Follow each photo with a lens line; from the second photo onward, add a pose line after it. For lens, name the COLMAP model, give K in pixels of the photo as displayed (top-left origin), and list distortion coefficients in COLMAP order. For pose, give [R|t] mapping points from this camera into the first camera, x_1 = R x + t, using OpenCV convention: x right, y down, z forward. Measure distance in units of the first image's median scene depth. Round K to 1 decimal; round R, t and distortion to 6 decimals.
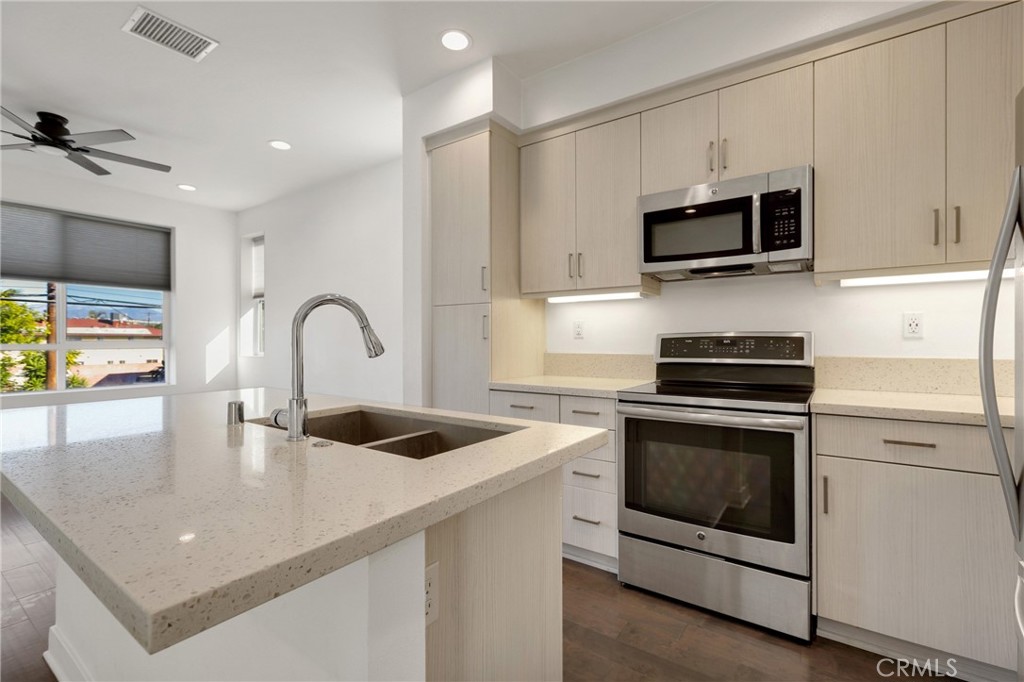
lens RADIAL K [[467.0, 0, 512.2], [0, 467.0, 343.8], [0, 0, 1]] dist [0.002504, 0.000608]
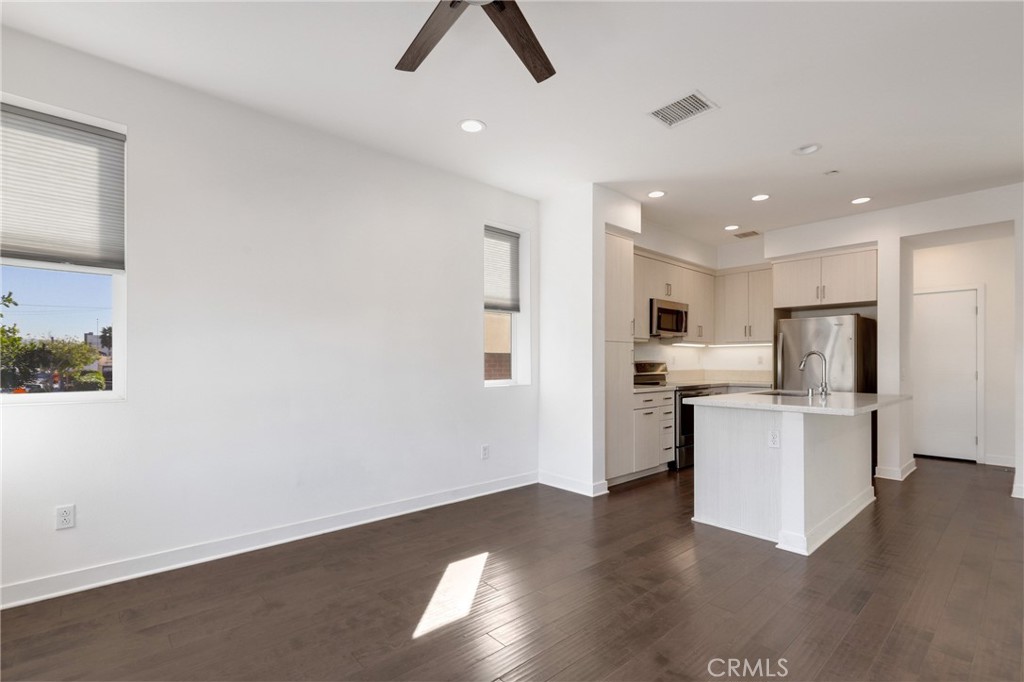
lens RADIAL K [[467.0, 0, 519.3], [0, 467.0, 360.3], [0, 0, 1]] dist [0.002504, 0.000608]
pose [[0.215284, 0.002127, 0.976549, -1.254345], [-0.000994, 0.999998, -0.001959, -0.014381], [-0.976551, -0.000549, 0.215286, 0.727334]]
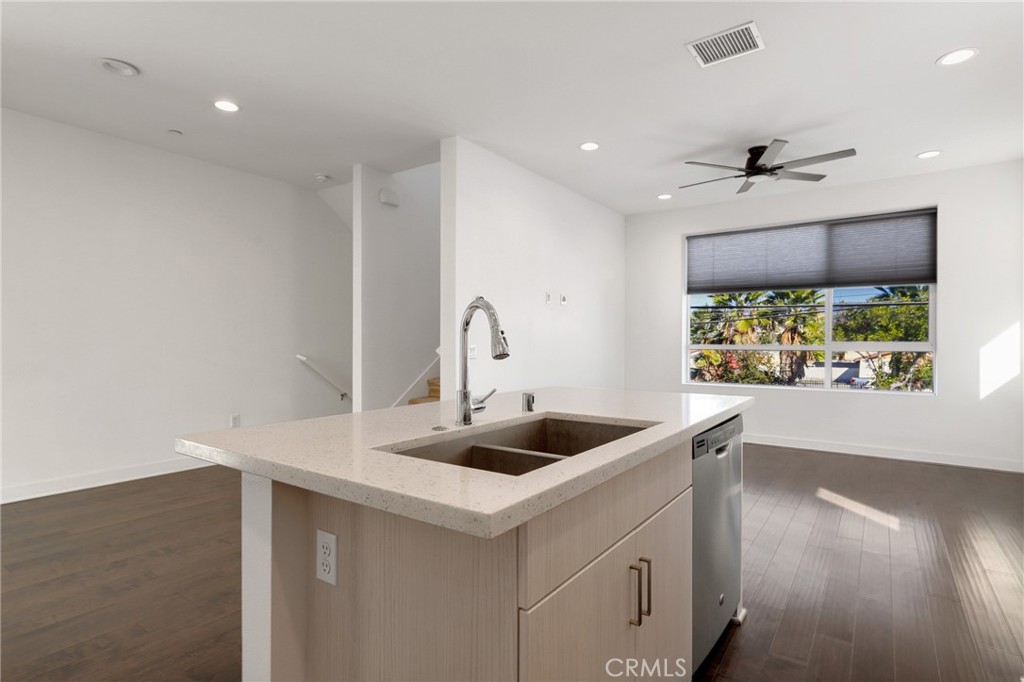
lens RADIAL K [[509.1, 0, 503.4], [0, 509.1, 344.4], [0, 0, 1]] dist [-0.003489, 0.001699]
pose [[-0.001327, 0.004459, -0.999989, 0.250092], [-0.007997, 0.999958, 0.004469, -0.000673], [0.999967, 0.008003, -0.001291, 0.331506]]
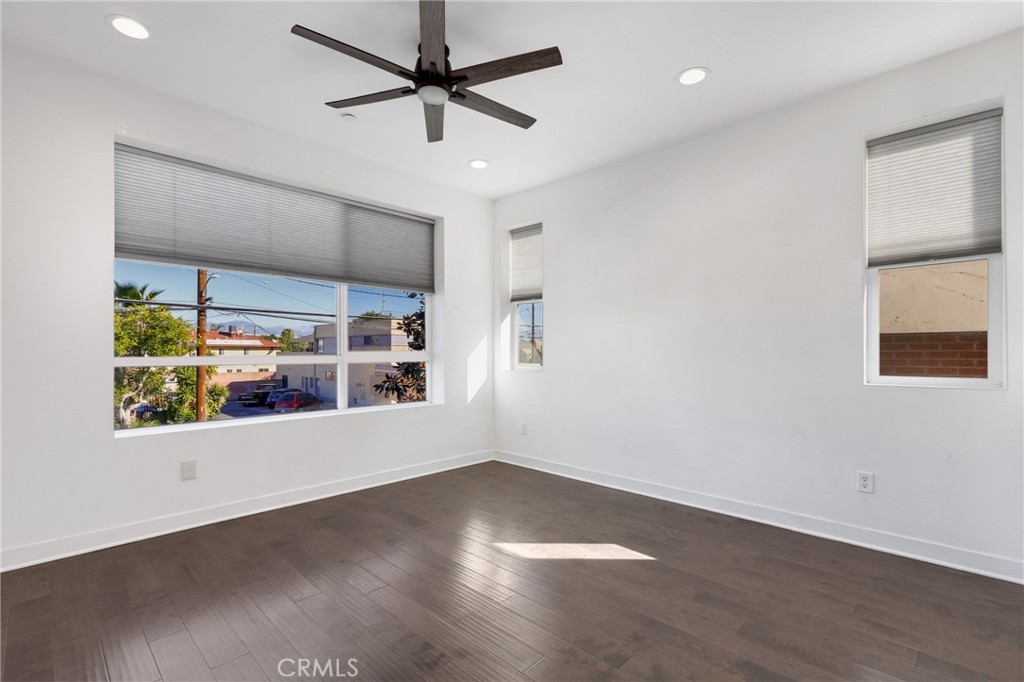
lens RADIAL K [[467.0, 0, 523.0], [0, 467.0, 356.9], [0, 0, 1]] dist [0.002504, 0.000608]
pose [[0.990634, 0.000464, -0.136544, -0.646532], [0.000429, 0.999979, 0.006514, -0.003584], [0.136544, -0.006511, 0.990613, 0.257346]]
